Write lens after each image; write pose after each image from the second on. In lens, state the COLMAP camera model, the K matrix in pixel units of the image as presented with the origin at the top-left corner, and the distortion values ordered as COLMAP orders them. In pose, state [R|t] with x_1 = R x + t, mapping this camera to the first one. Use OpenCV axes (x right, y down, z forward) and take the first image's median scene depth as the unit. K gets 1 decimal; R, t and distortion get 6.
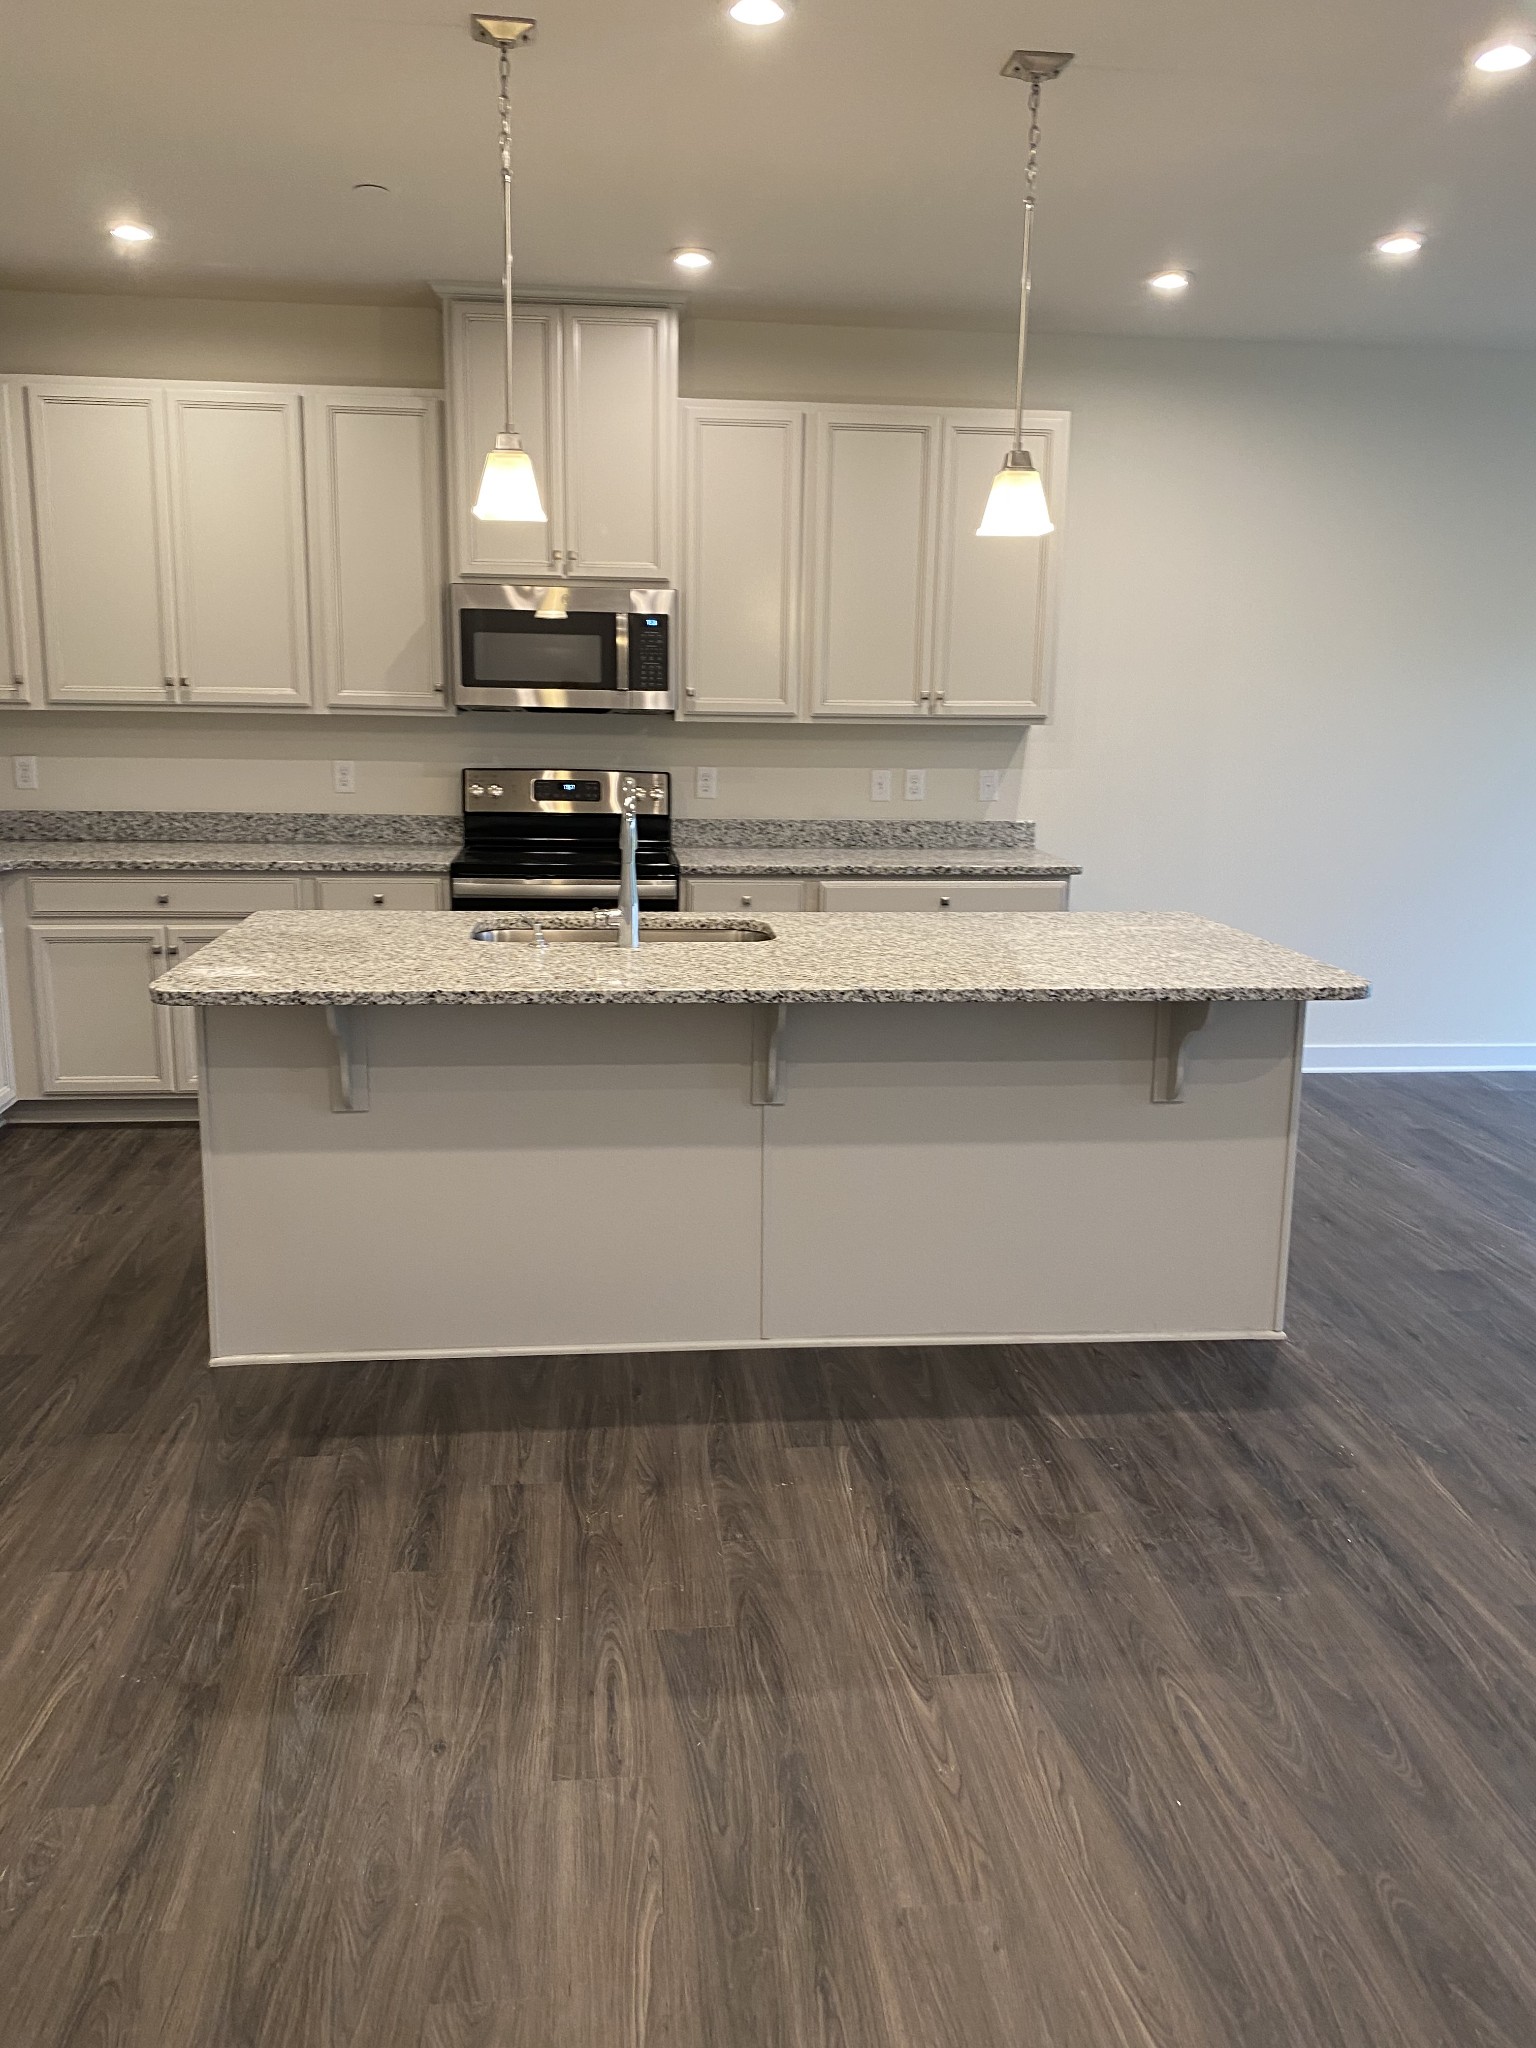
lens RADIAL K [[1593.2, 0, 762.5], [0, 1593.2, 1009.0], [0, 0, 1]] dist [0.004219, -0.002401]
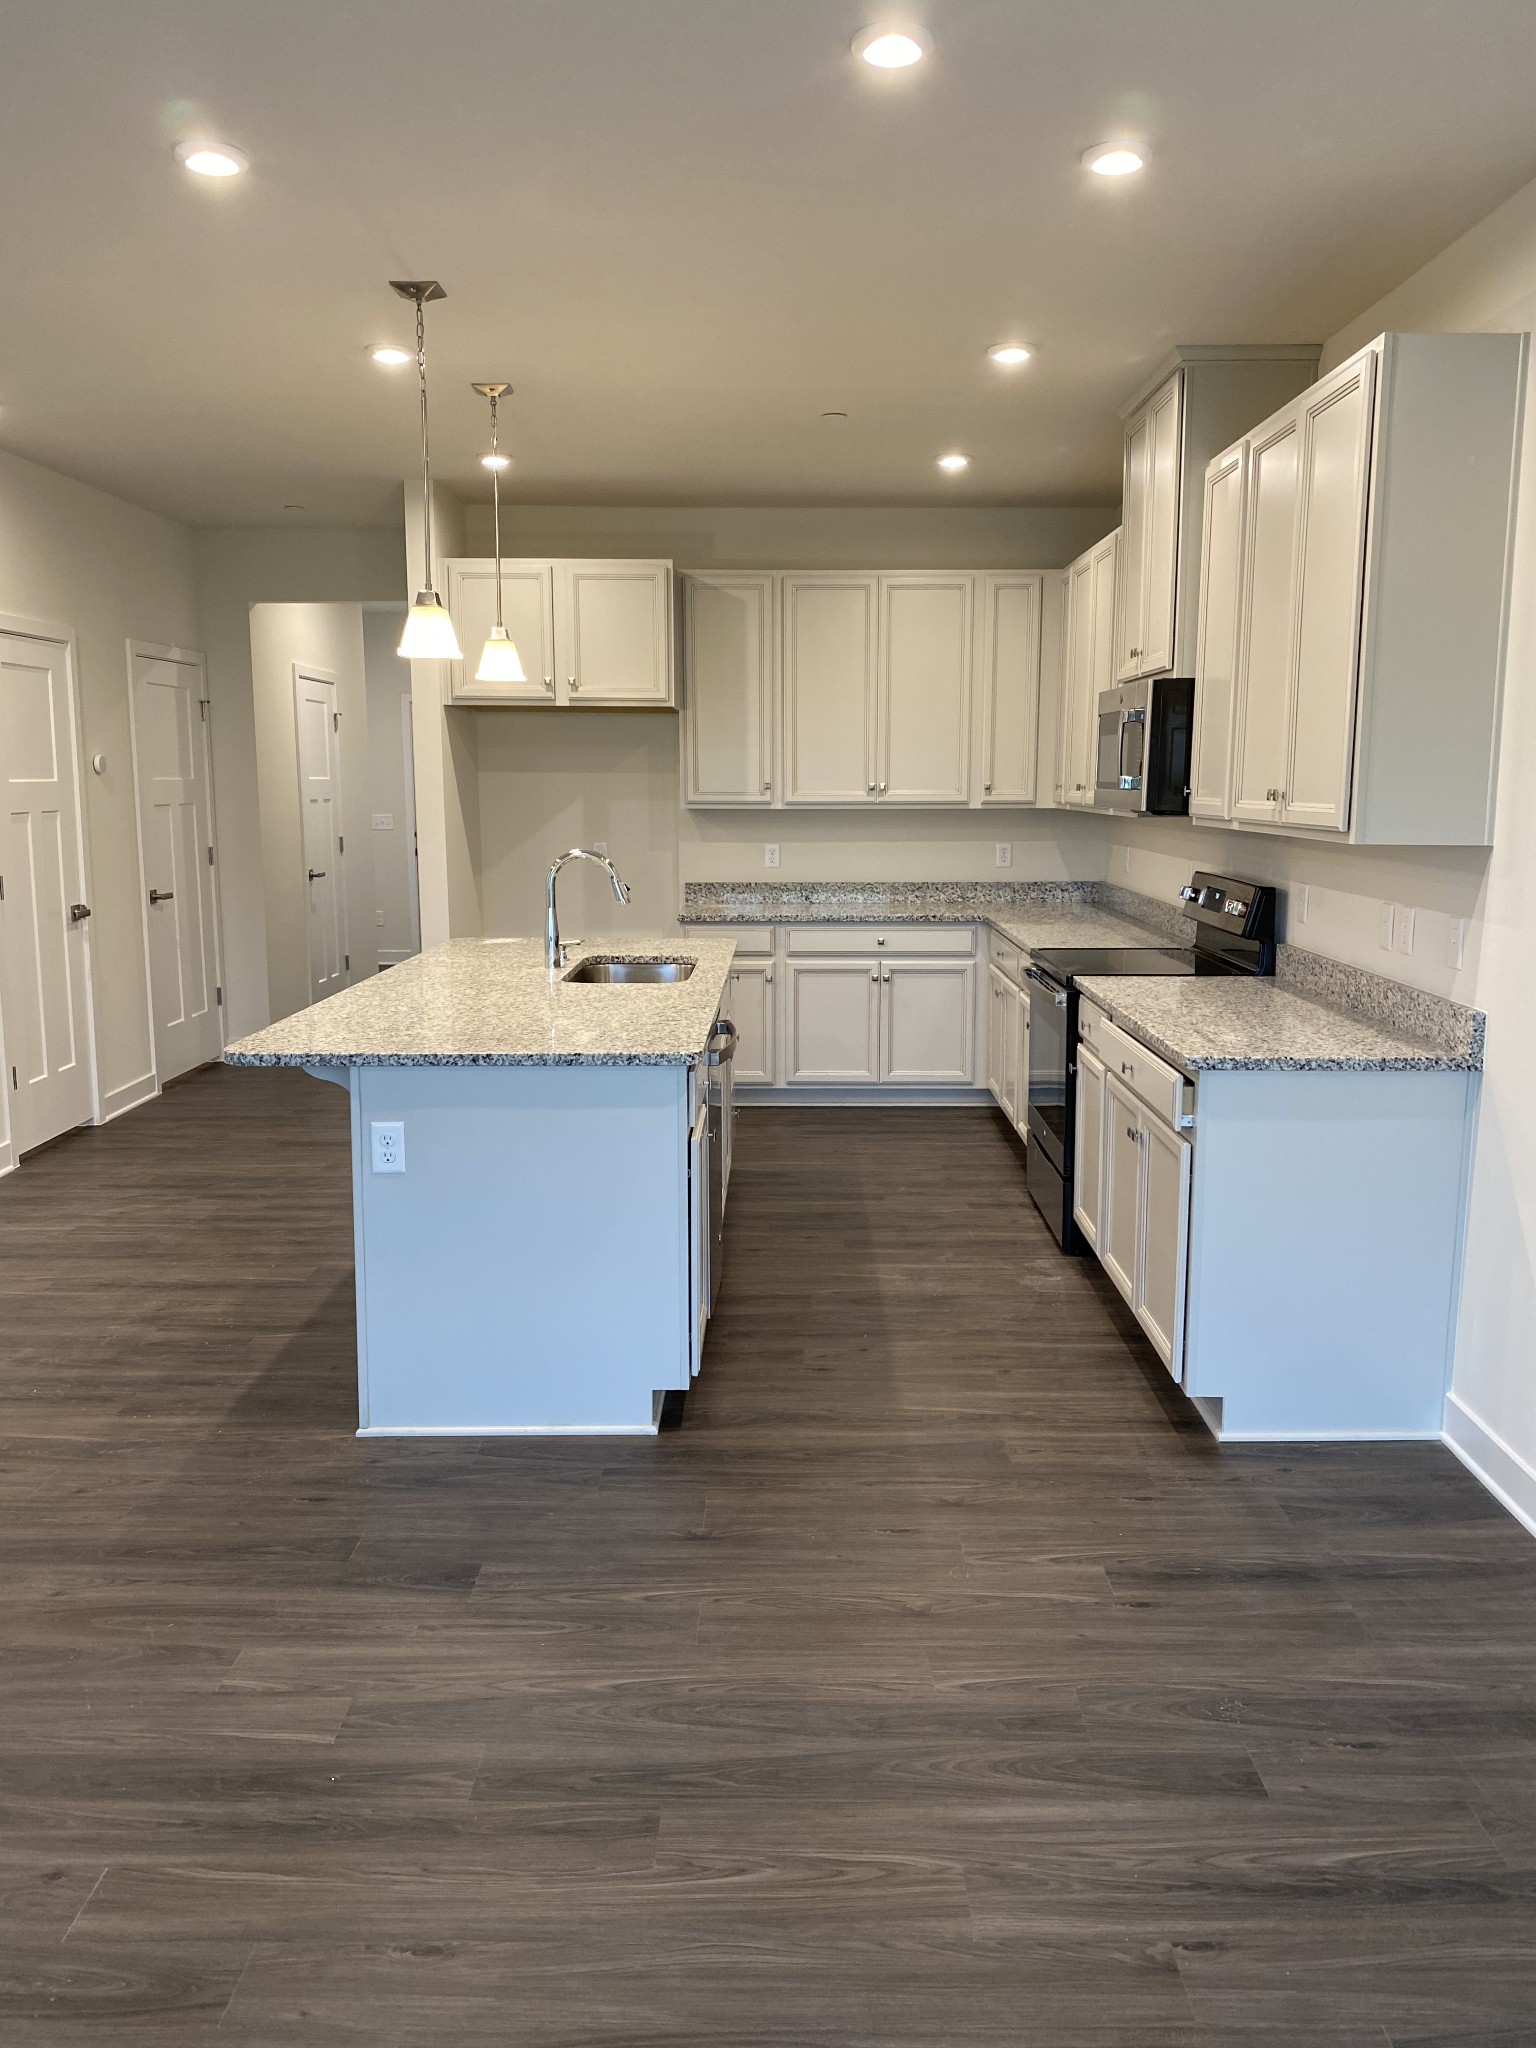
lens RADIAL K [[1548.3, 0, 734.0], [0, 1548.3, 1026.7], [0, 0, 1]] dist [0.087338, -0.181417]
pose [[-0.130126, 0.141901, -0.981291, 1.401809], [-0.198359, 0.965971, 0.165990, -0.281883], [0.971453, 0.216248, -0.097550, 1.470188]]
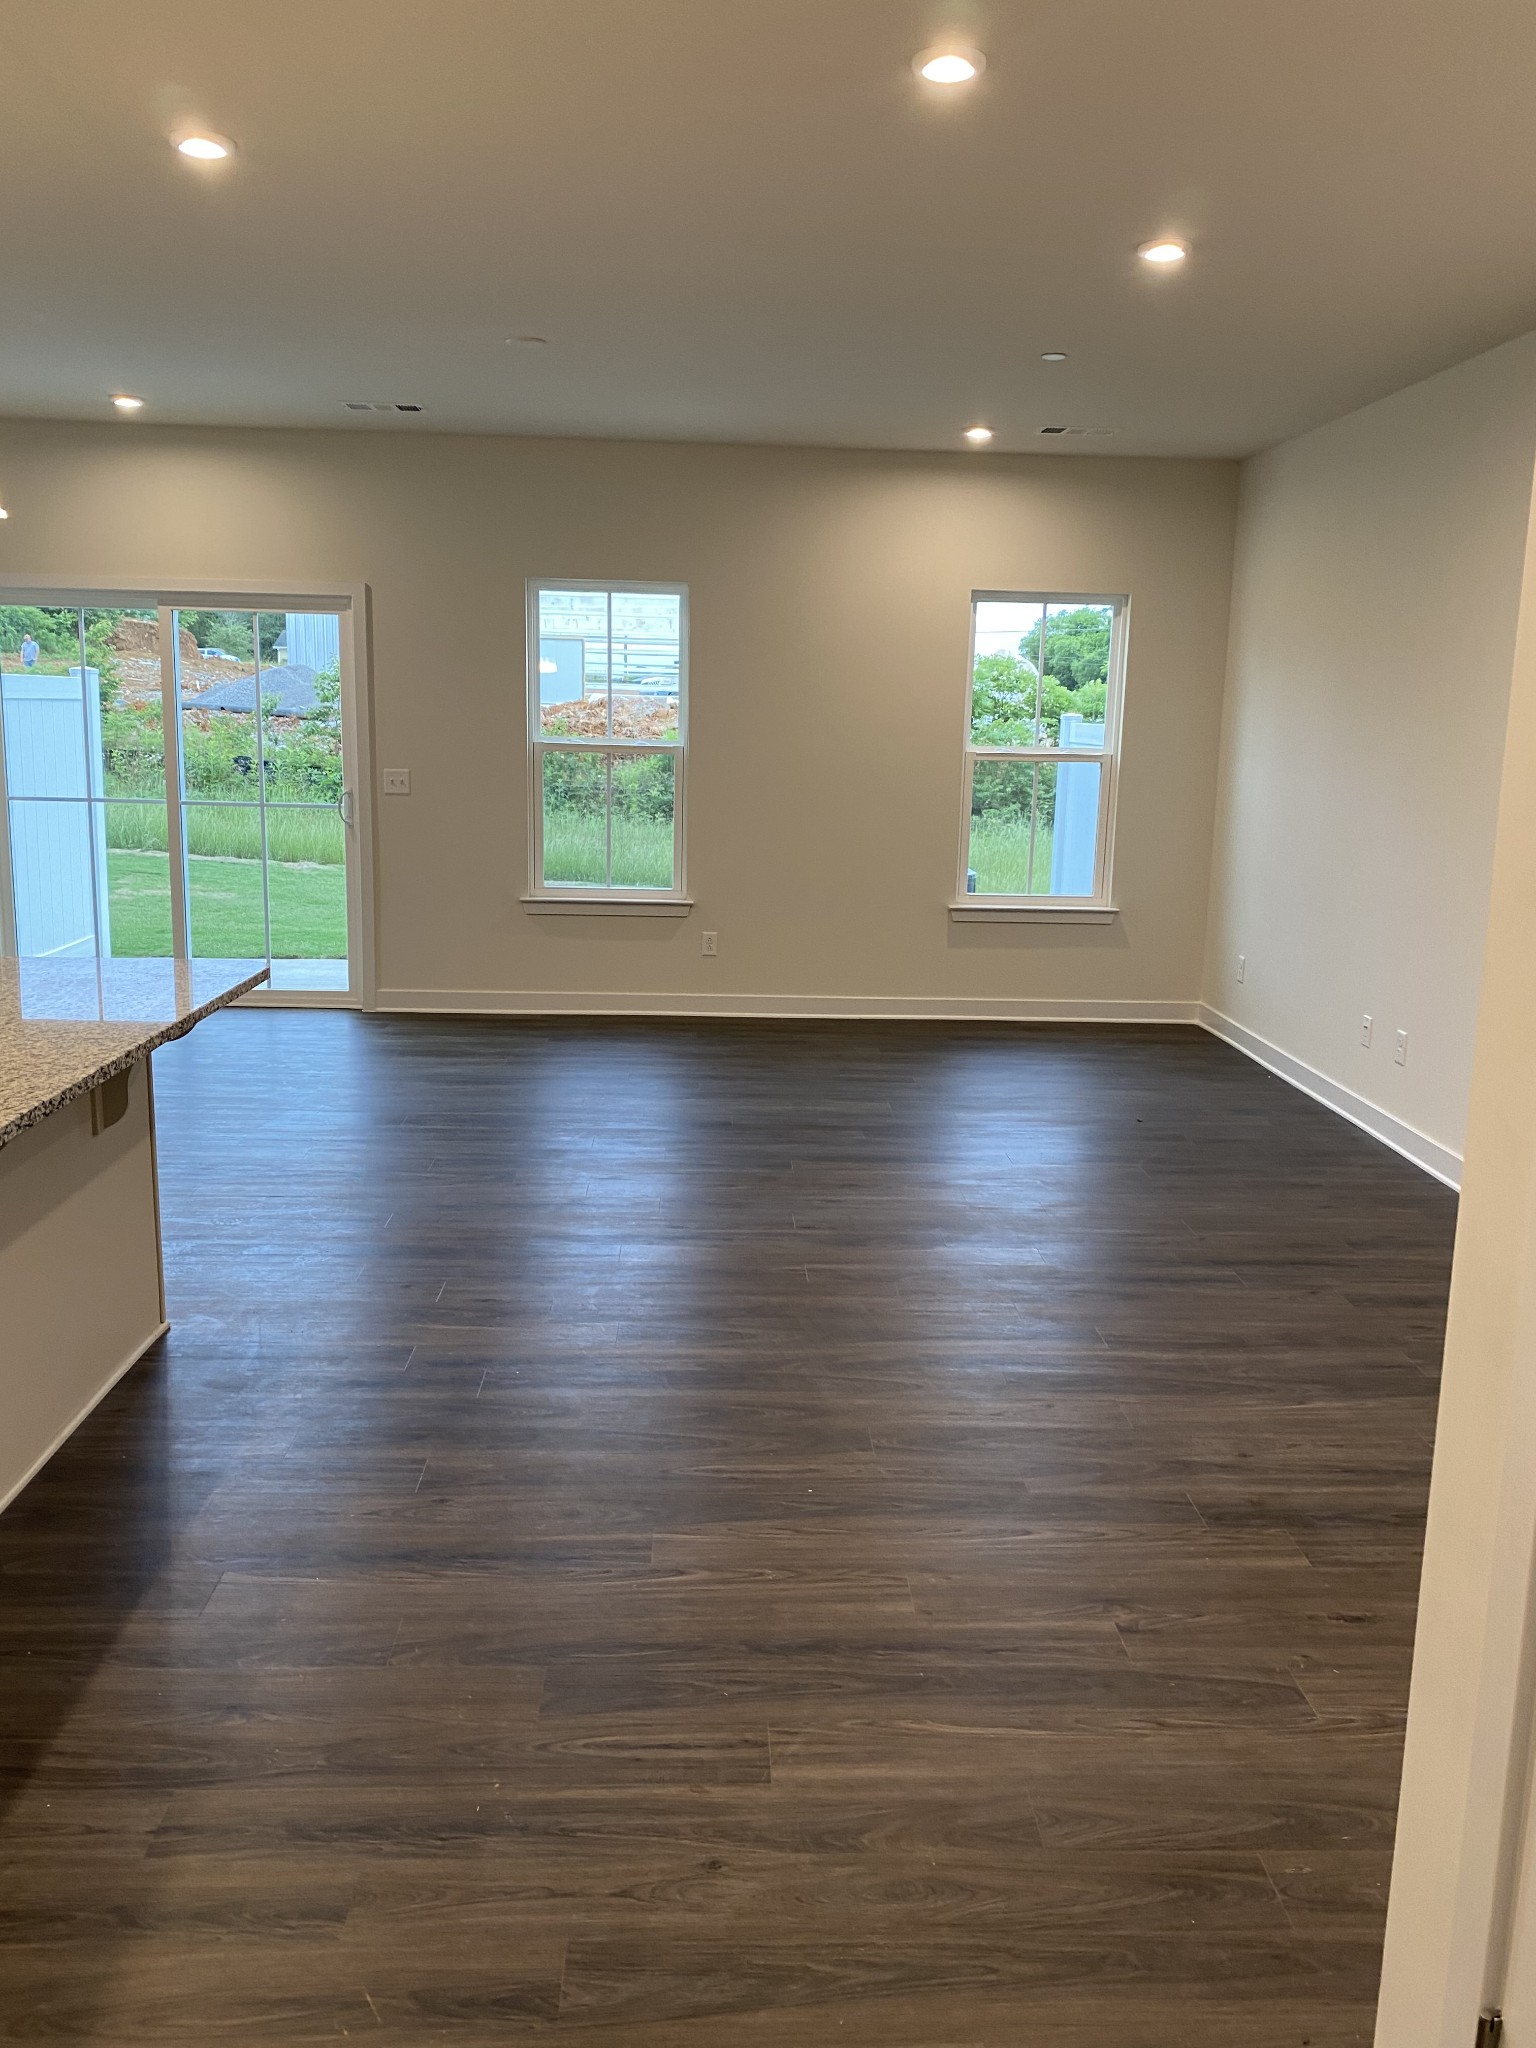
lens RADIAL K [[1554.5, 0, 799.6], [0, 1554.5, 1012.9], [0, 0, 1]] dist [-0.000718, -0.003998]
pose [[0.045774, -0.203024, 0.978103, -0.695064], [0.174507, 0.965699, 0.192282, -0.129232], [-0.983591, 0.161884, 0.079633, 0.561864]]
